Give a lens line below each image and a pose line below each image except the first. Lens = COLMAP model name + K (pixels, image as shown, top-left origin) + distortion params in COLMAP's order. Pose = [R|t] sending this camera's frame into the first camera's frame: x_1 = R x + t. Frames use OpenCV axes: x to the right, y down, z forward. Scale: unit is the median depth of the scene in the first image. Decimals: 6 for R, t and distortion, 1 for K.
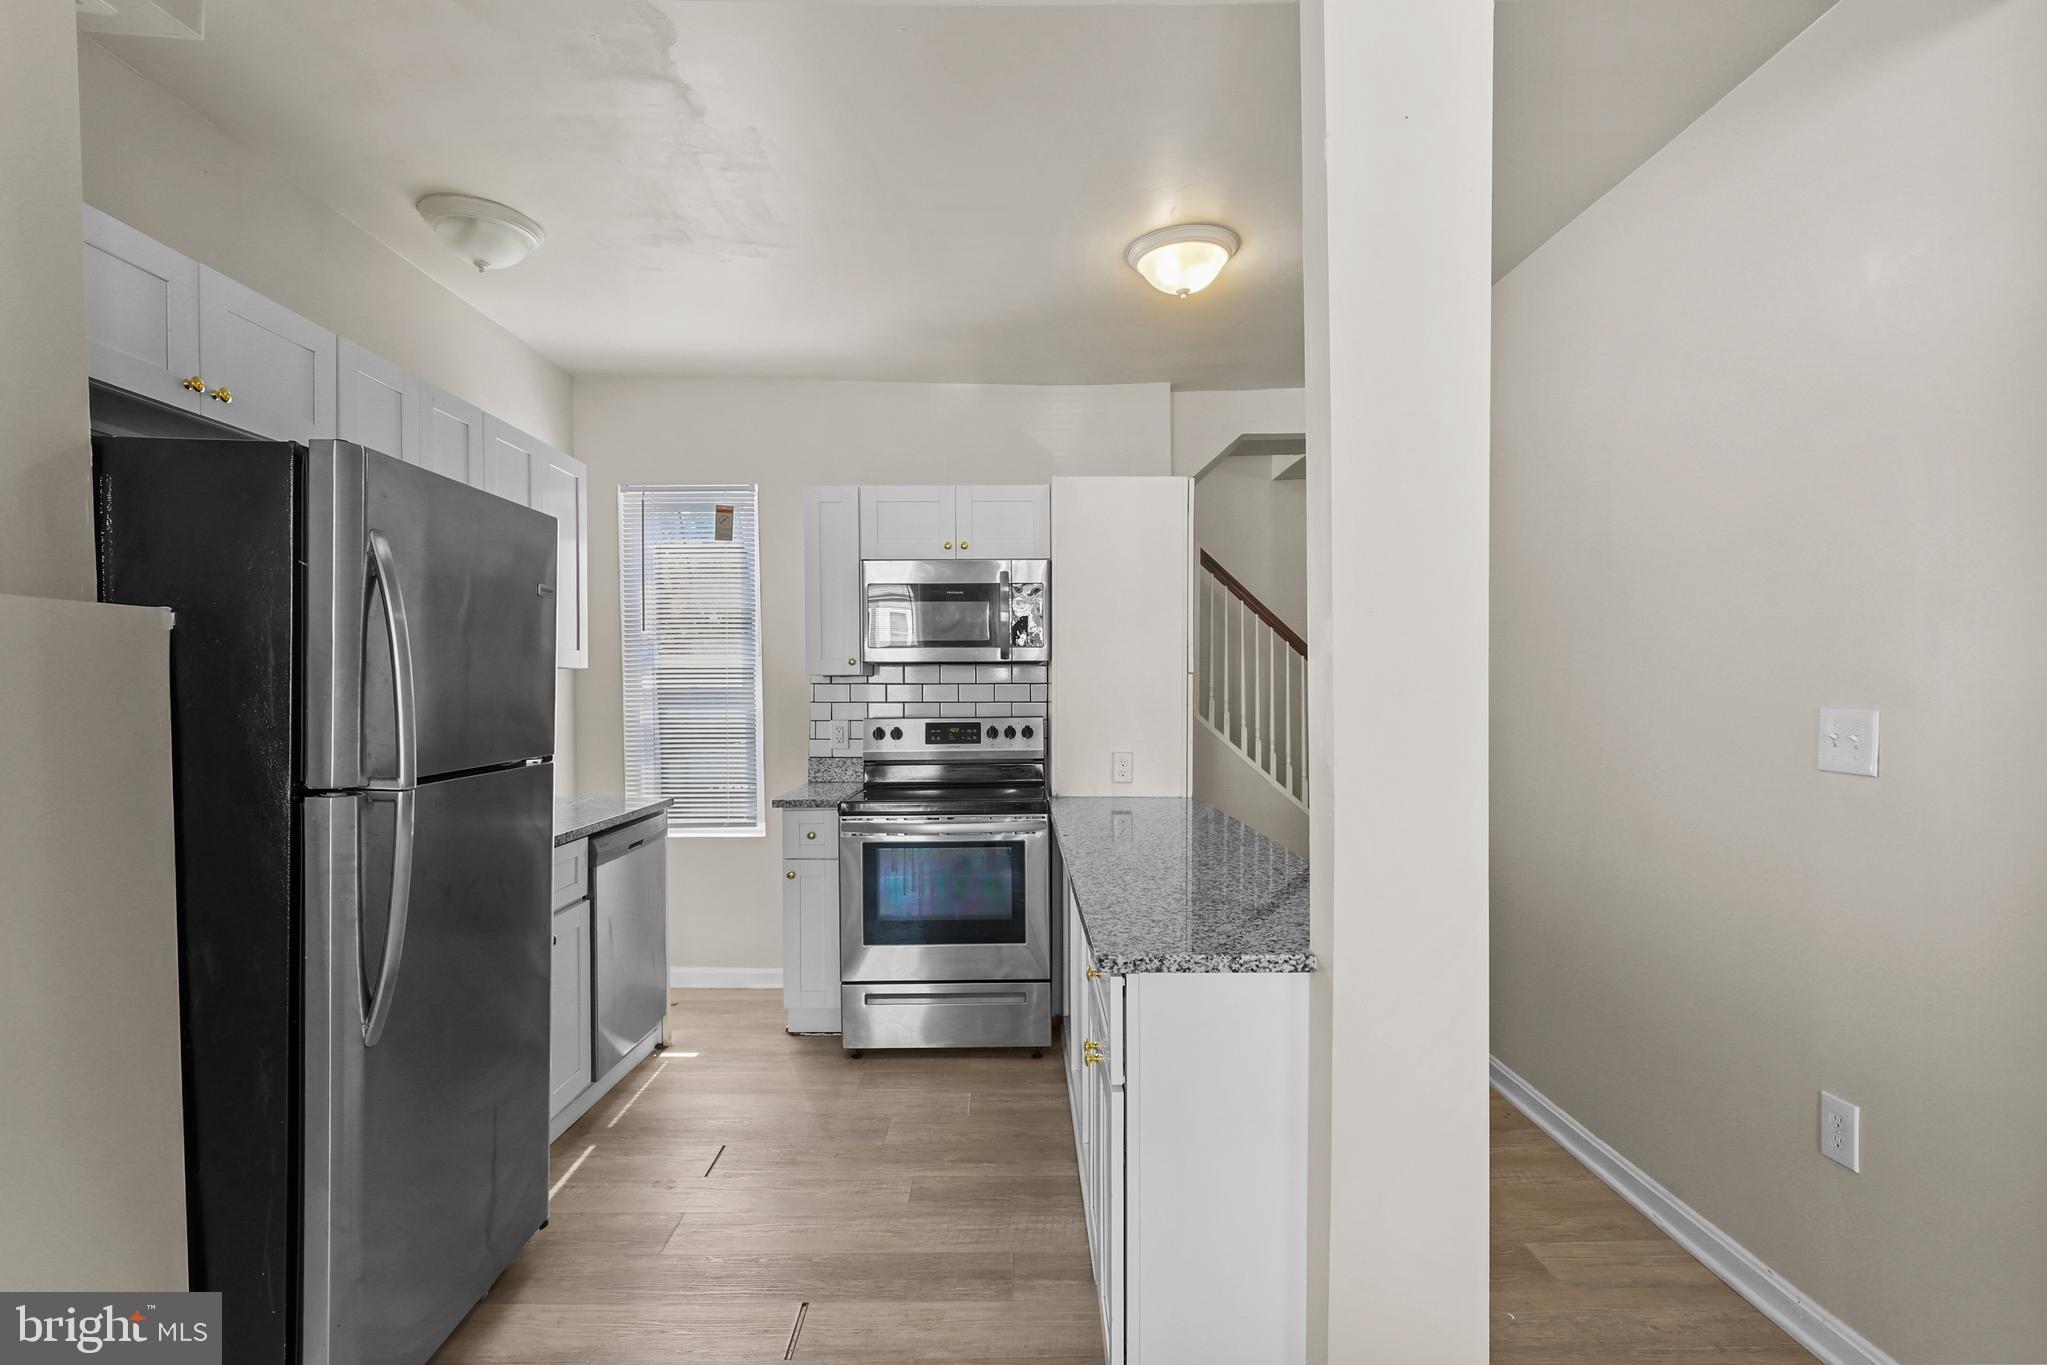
lens RADIAL K [[964.2, 0, 1020.5], [0, 964.2, 707.6], [0, 0, 1]] dist [0.002082, -0.000216]
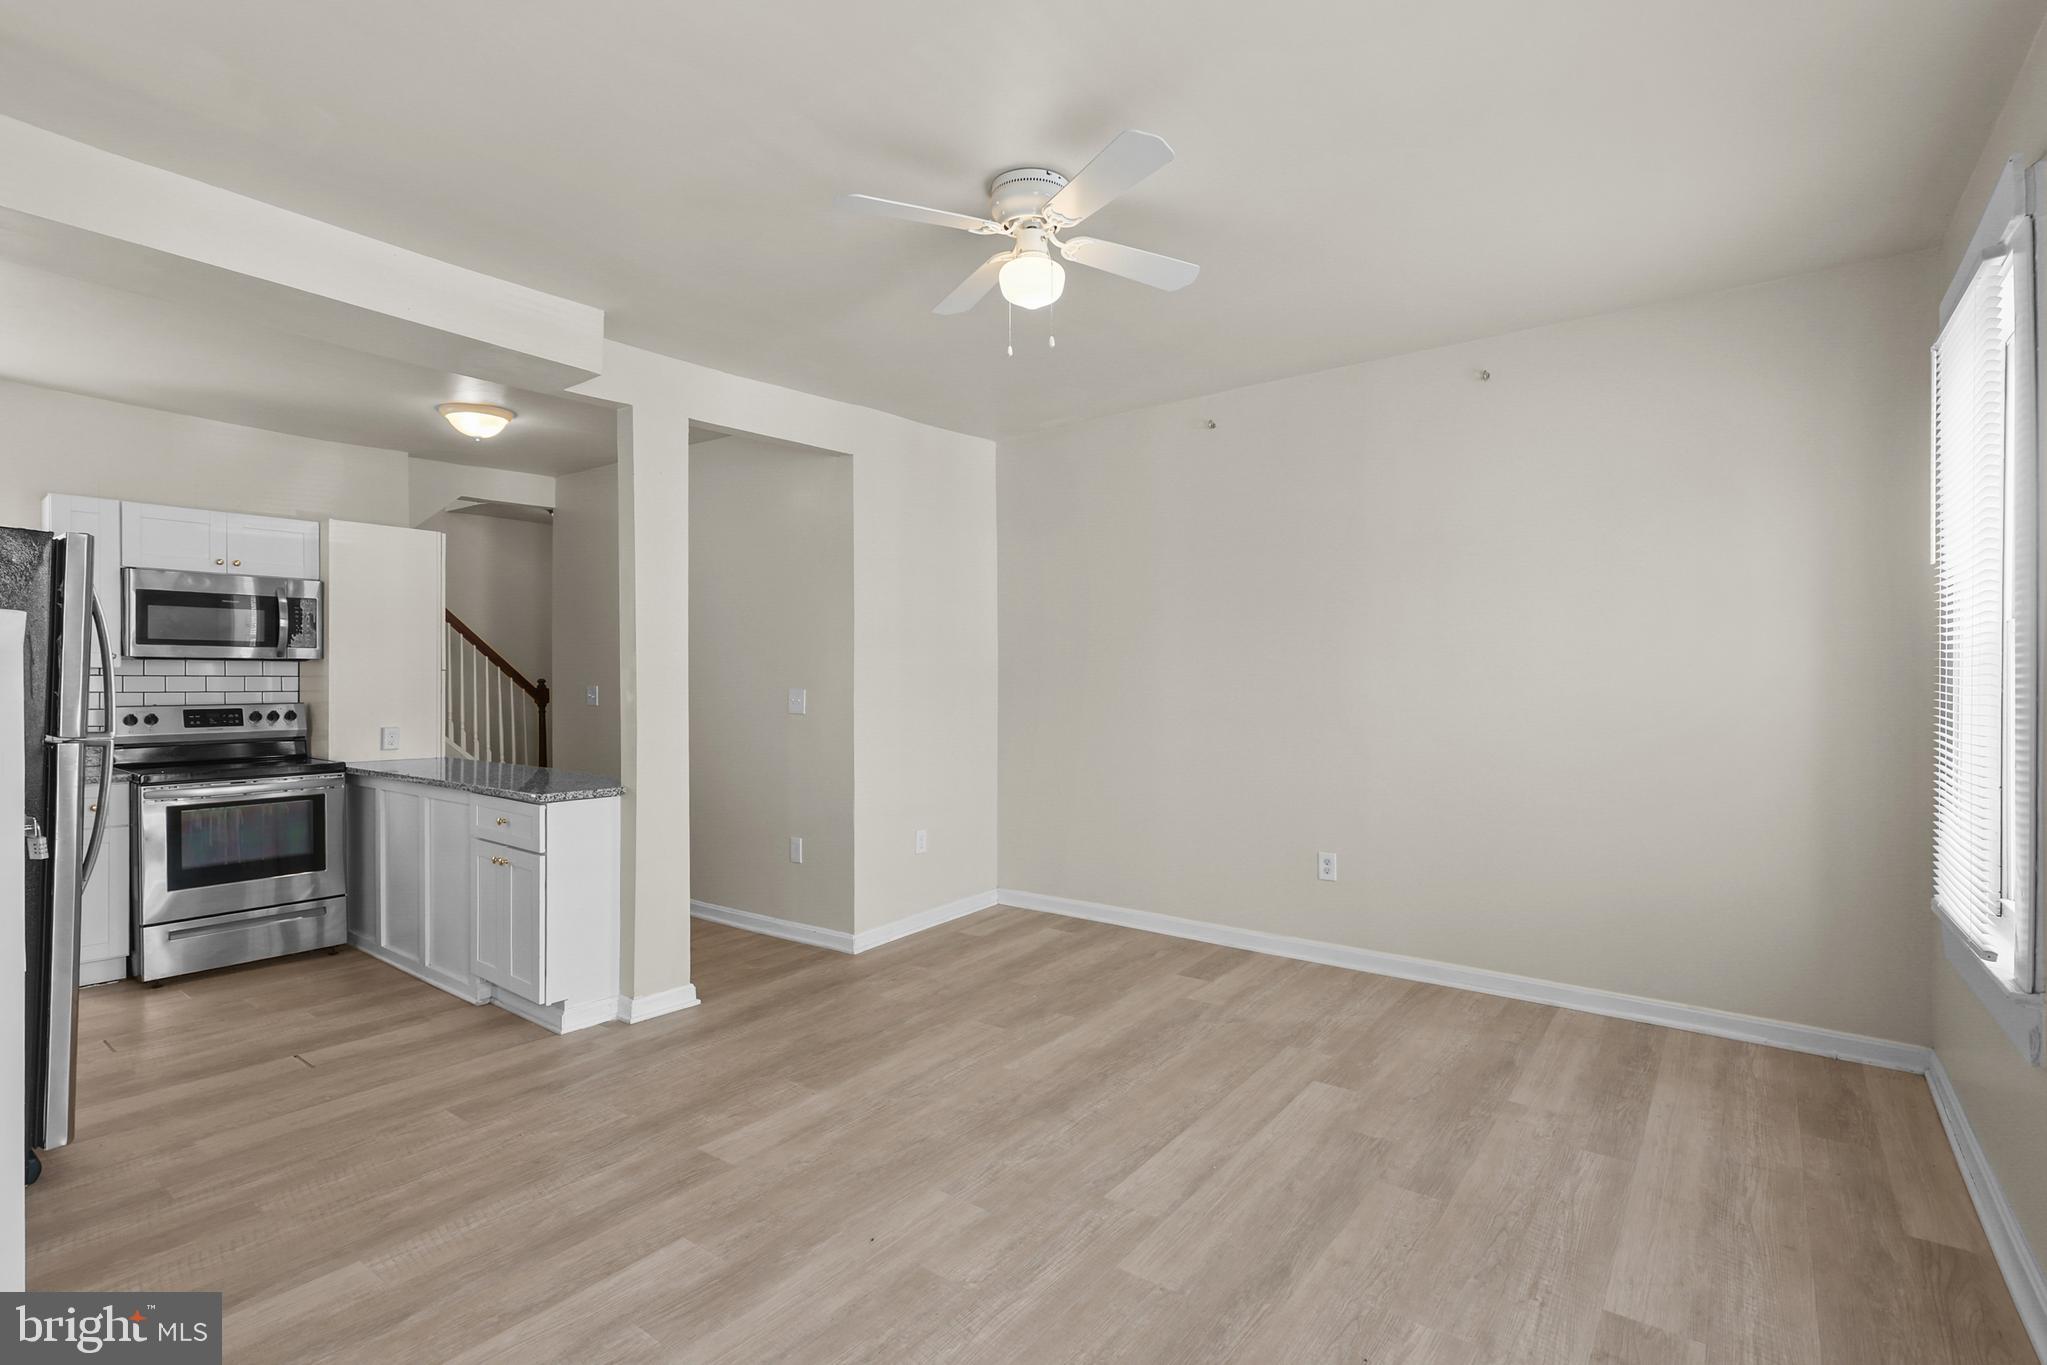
lens RADIAL K [[973.2, 0, 1023.5], [0, 973.2, 682.5], [0, 0, 1]] dist [0.001799, 0.001045]
pose [[0.616753, 0.004901, 0.787142, -0.415533], [0.010297, 0.999845, -0.014293, 0.010749], [-0.787089, 0.016920, 0.616607, -0.545542]]
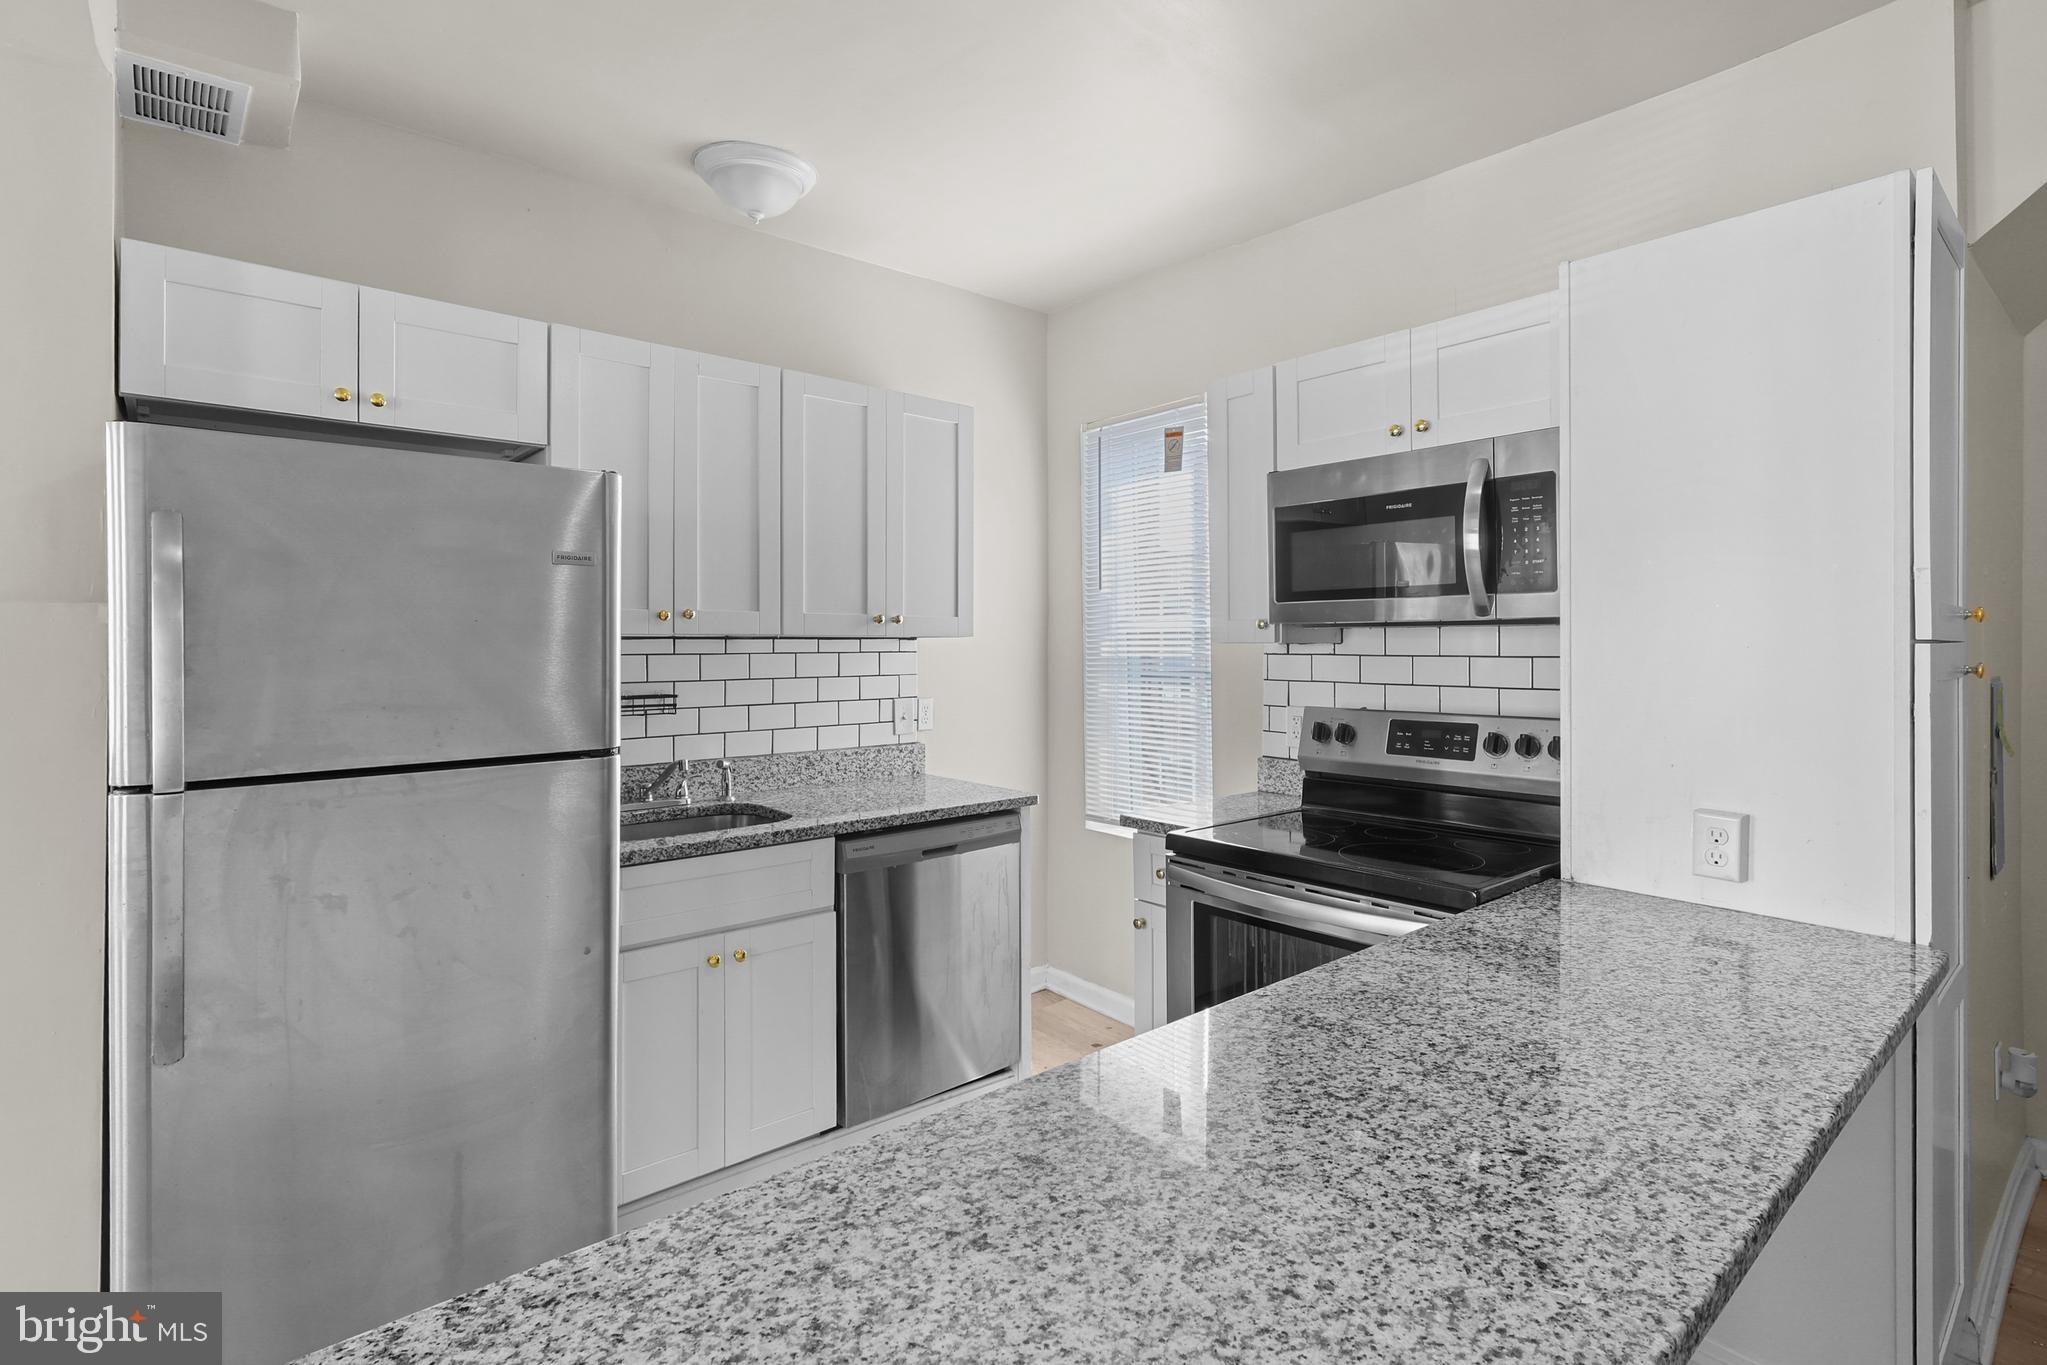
lens RADIAL K [[978.8, 0, 1023.8], [0, 978.8, 650.7], [0, 0, 1]] dist [-0.001707, -0.000164]
pose [[0.643008, 0.007849, -0.765819, 0.244361], [-0.015215, 0.999881, -0.002526, -0.024396], [0.765708, 0.013276, 0.643051, 0.425878]]
